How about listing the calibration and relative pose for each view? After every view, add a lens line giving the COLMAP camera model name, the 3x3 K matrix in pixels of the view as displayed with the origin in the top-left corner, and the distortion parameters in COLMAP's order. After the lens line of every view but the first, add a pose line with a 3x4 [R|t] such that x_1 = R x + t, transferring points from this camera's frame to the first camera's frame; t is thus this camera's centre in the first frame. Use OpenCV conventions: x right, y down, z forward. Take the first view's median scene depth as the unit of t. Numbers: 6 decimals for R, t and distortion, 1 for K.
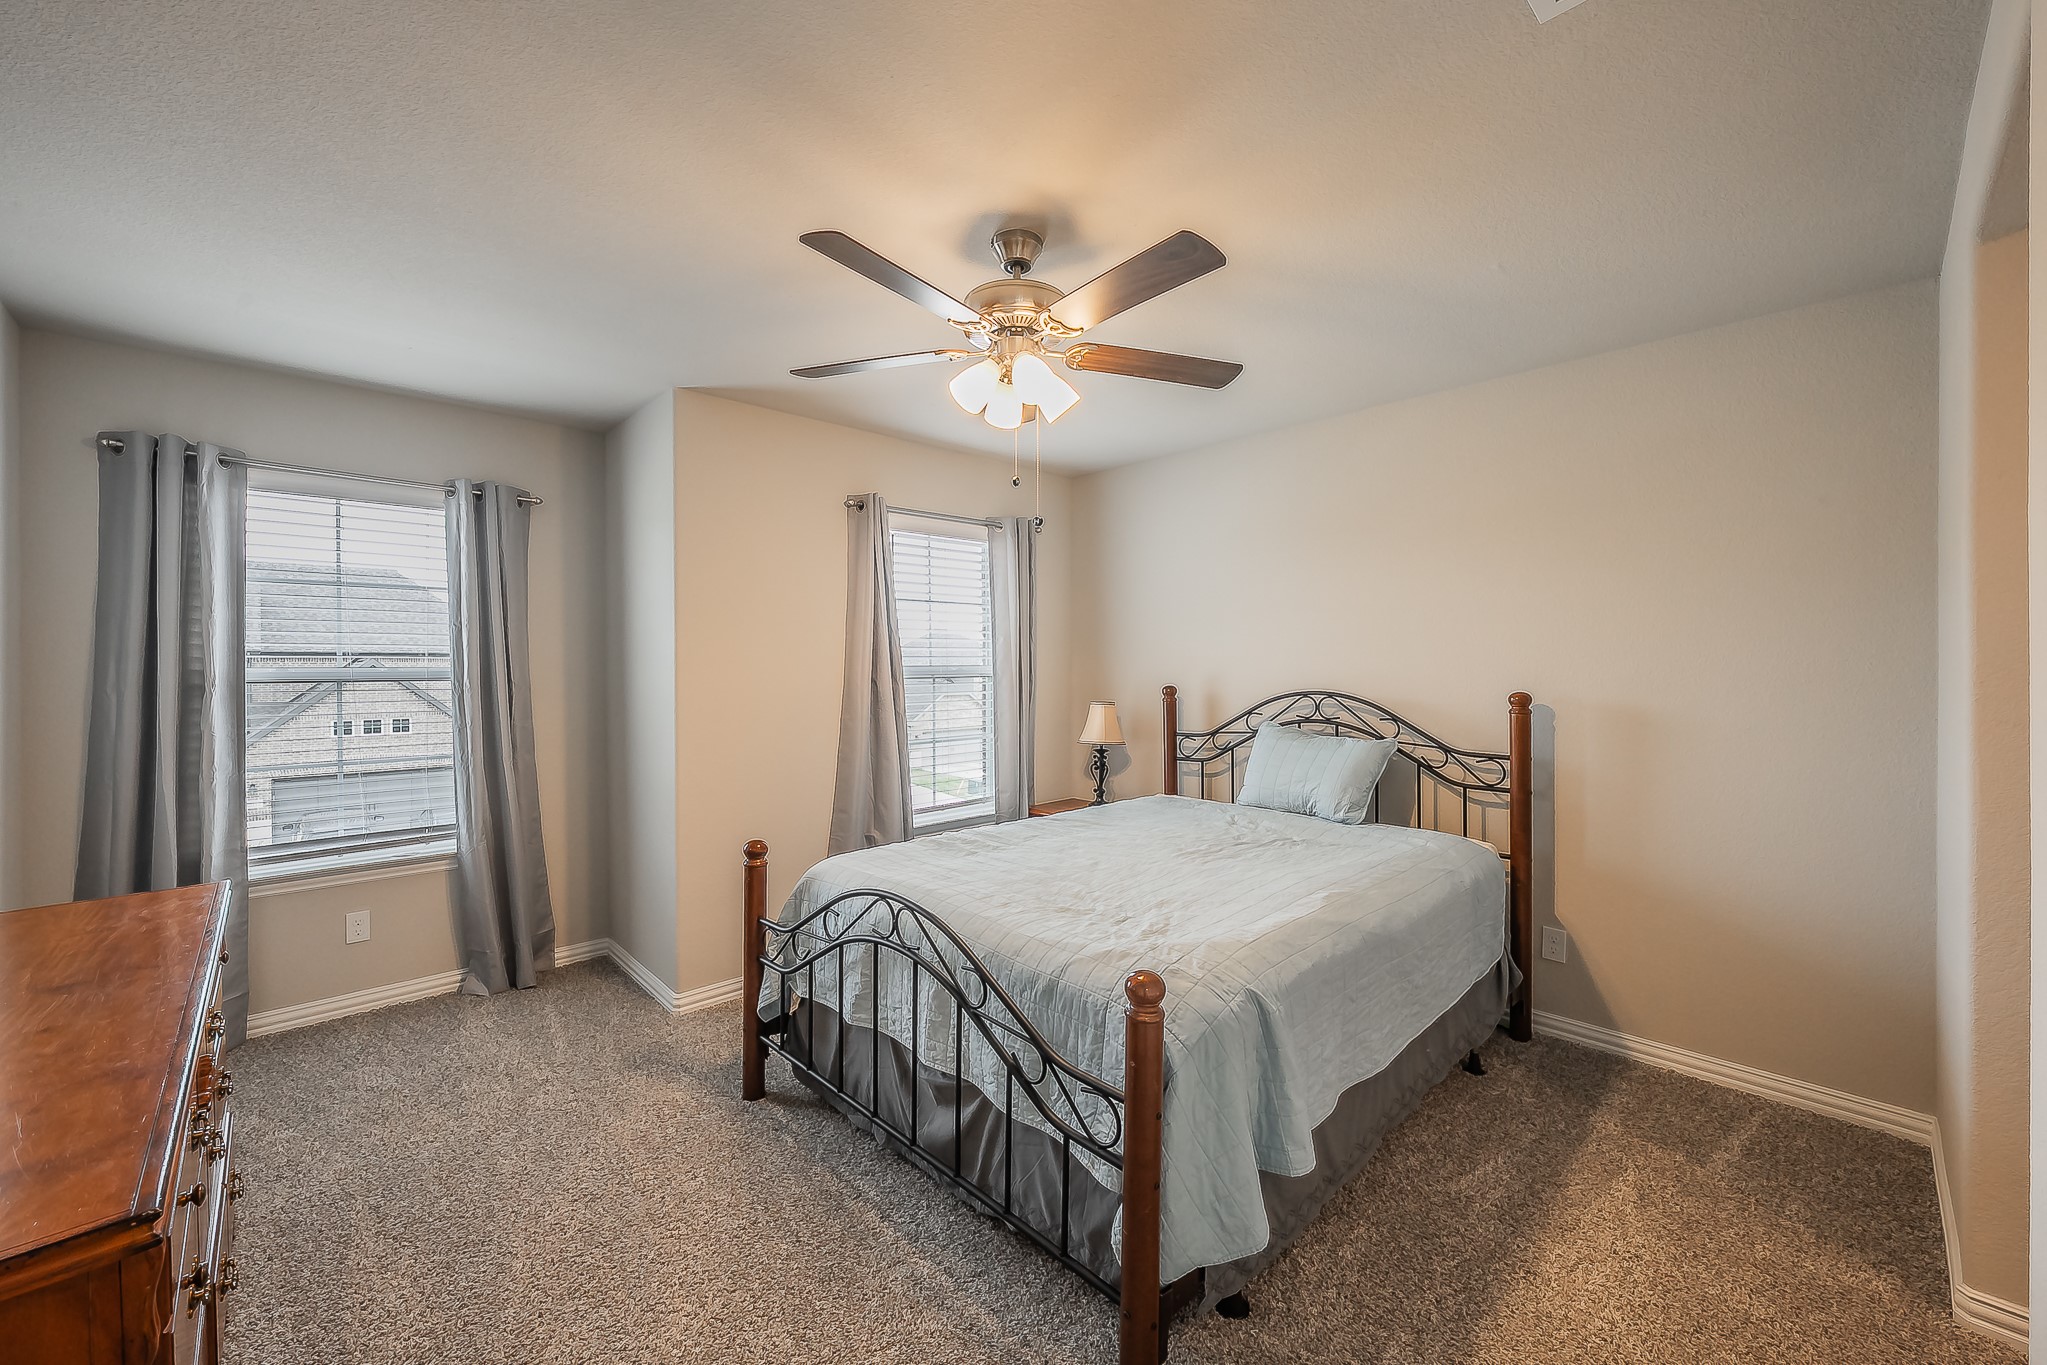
lens RADIAL K [[809.6, 0, 1014.7], [0, 809.6, 671.9], [0, 0, 1]] dist [-0.001103, -0.000137]
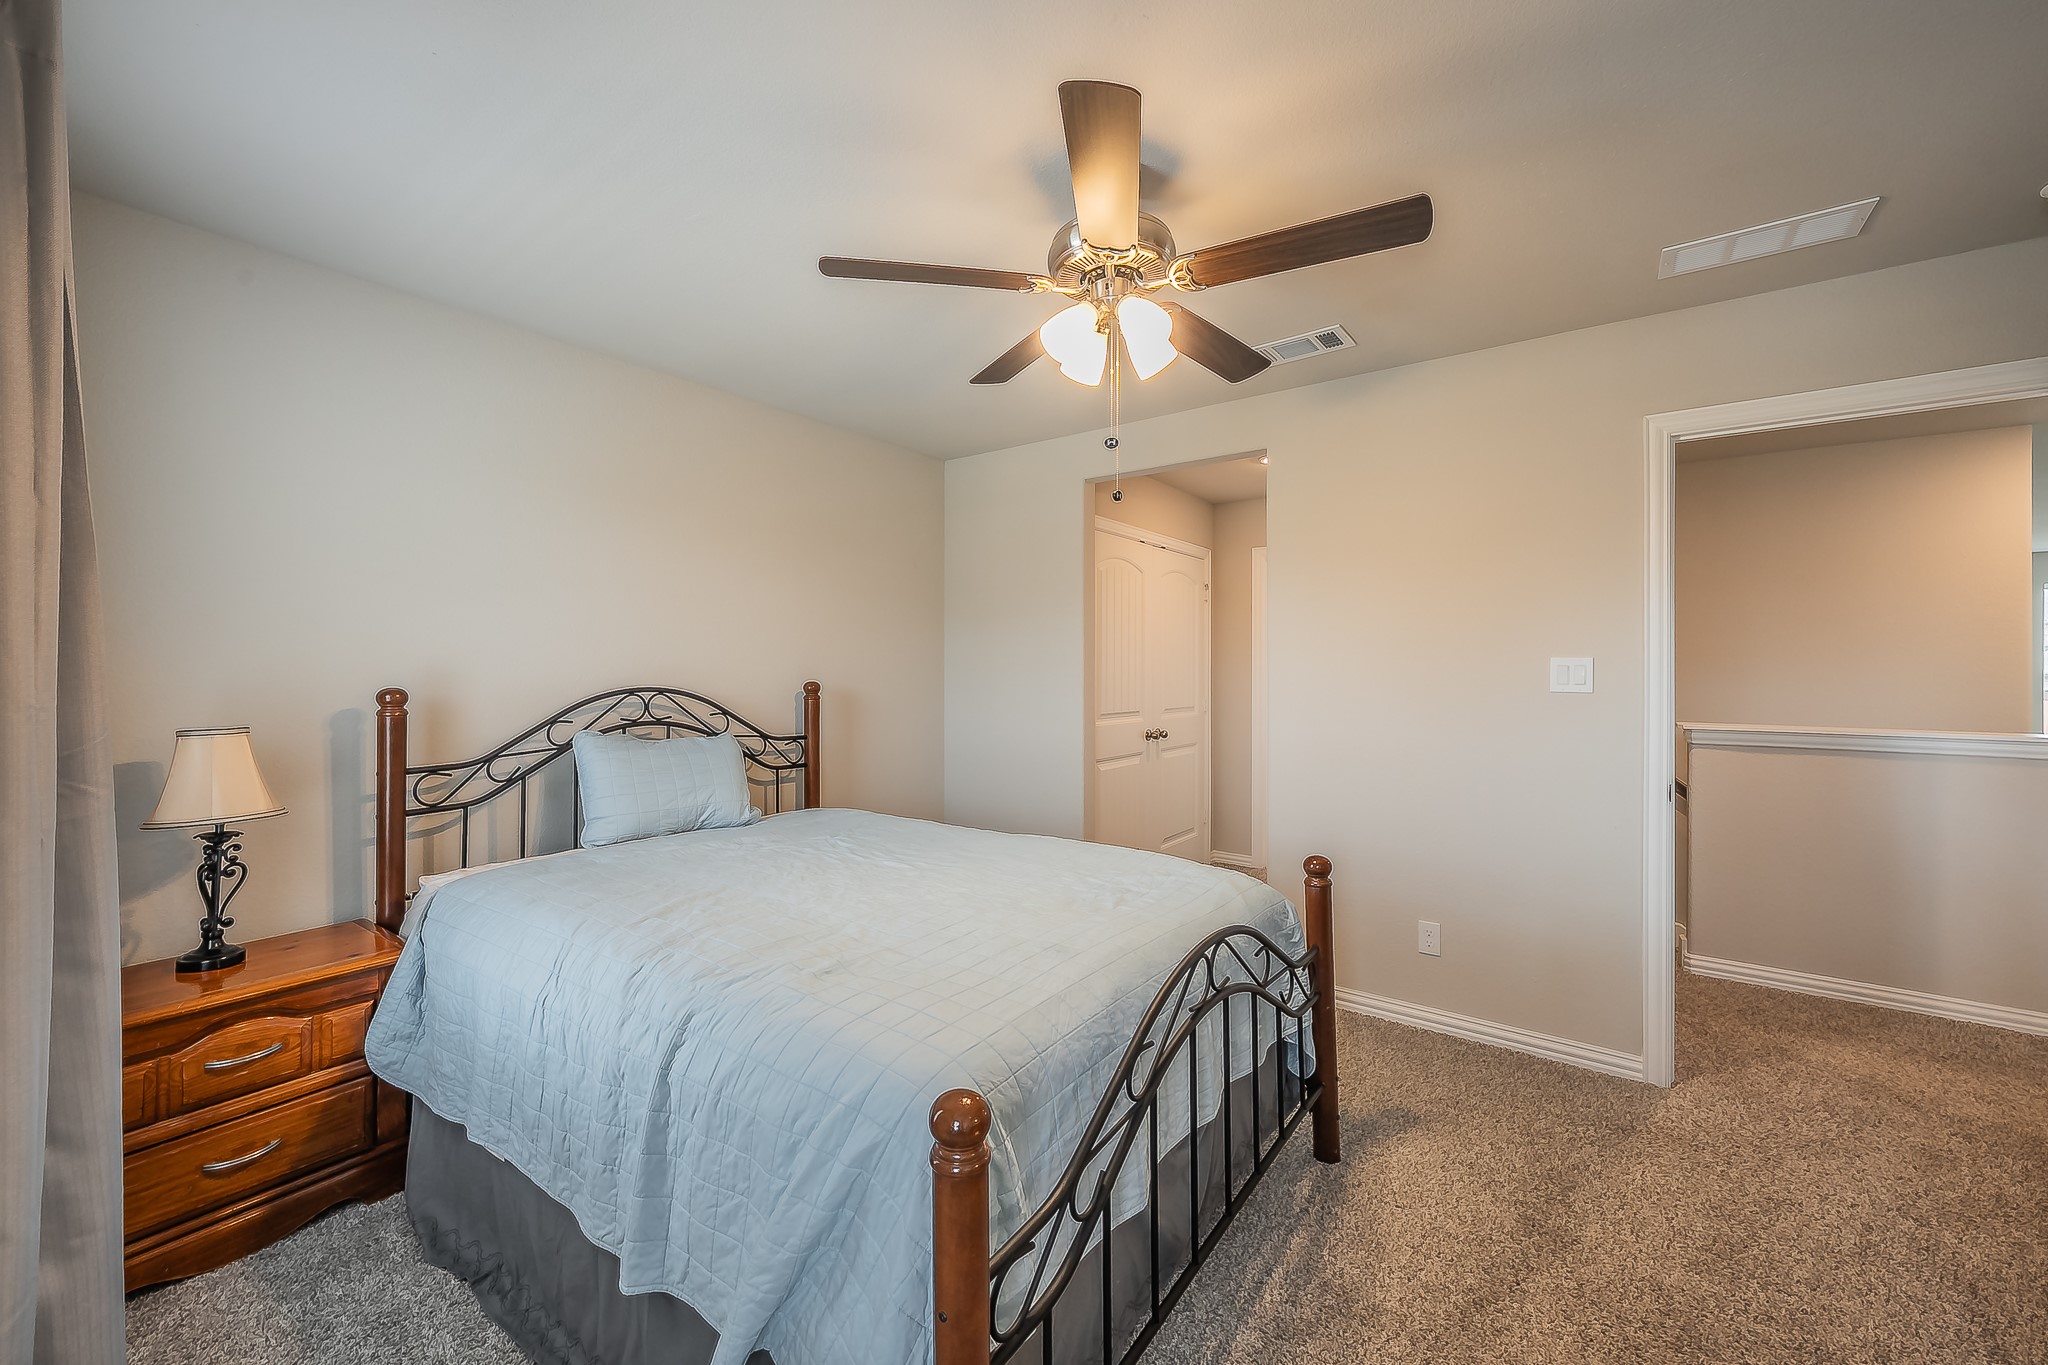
lens RADIAL K [[810.0, 0, 1014.7], [0, 810.0, 672.8], [0, 0, 1]] dist [-0.001103, -0.000137]
pose [[-0.199540, -0.000729, 0.979889, -0.526428], [0.007347, 0.999971, 0.002240, 0.009592], [-0.979862, 0.007646, -0.199529, 0.803383]]
